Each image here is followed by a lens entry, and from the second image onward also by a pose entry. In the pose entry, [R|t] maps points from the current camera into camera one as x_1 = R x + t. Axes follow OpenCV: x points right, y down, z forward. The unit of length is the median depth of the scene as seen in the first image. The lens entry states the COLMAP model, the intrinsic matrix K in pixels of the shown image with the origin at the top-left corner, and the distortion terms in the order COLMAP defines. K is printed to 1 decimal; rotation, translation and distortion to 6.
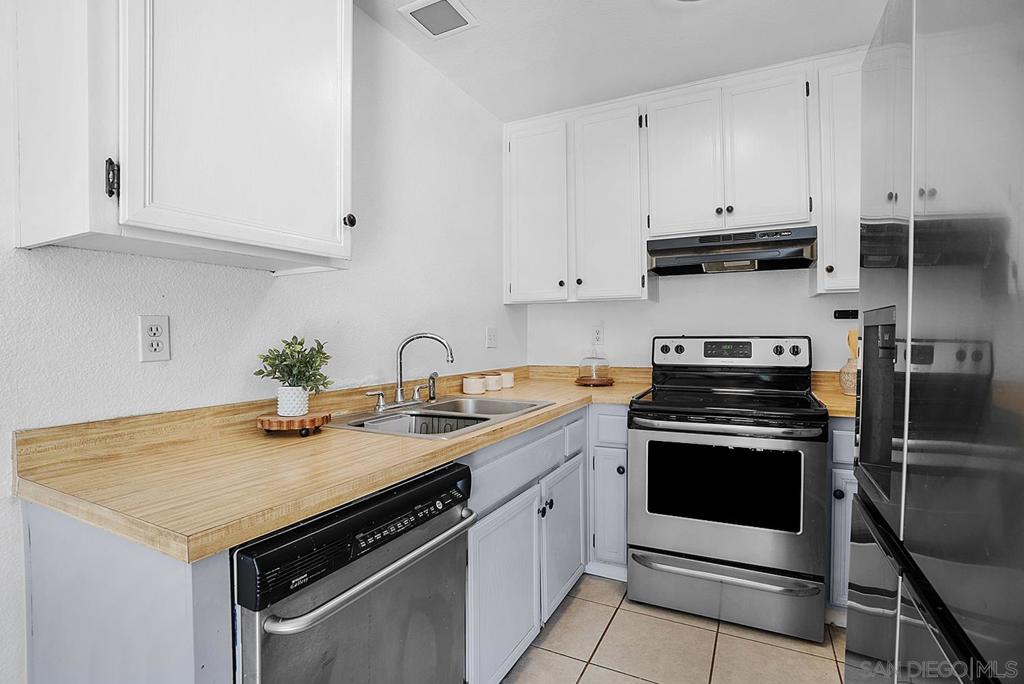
lens RADIAL K [[487.1, 0, 512.0], [0, 487.1, 342.0], [0, 0, 1]] dist [-0.082472, 0.040340]
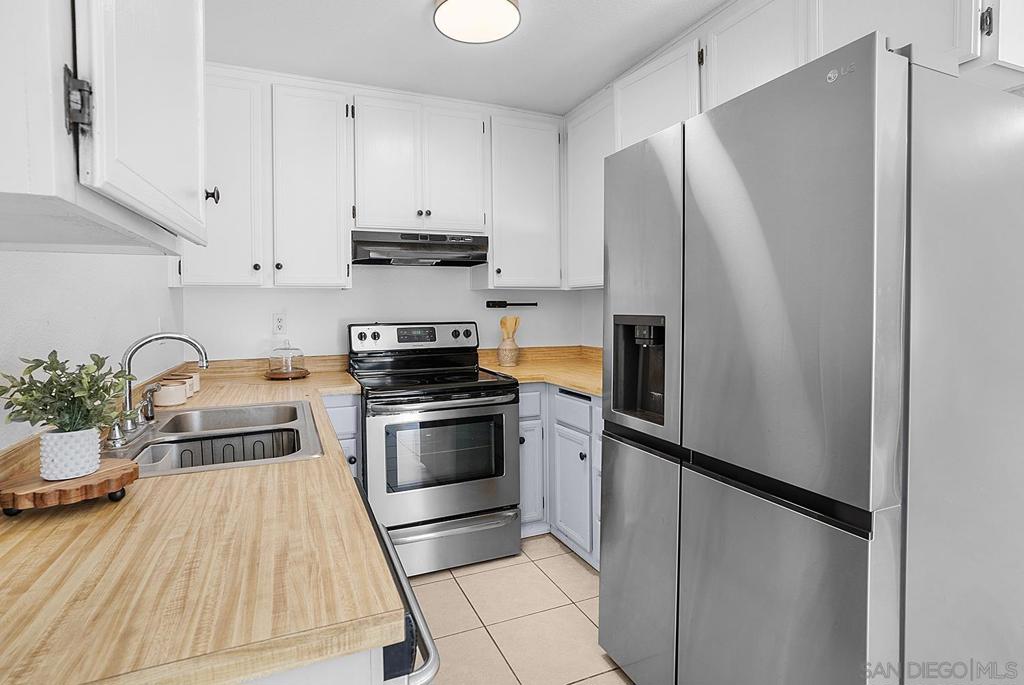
lens RADIAL K [[498.9, 0, 510.4], [0, 498.9, 310.2], [0, 0, 1]] dist [-0.001453, 0.000596]
pose [[0.655313, -0.001169, 0.755356, -0.311145], [0.015004, 0.999822, -0.011470, -0.026757], [-0.755208, 0.018849, 0.655214, 0.065784]]
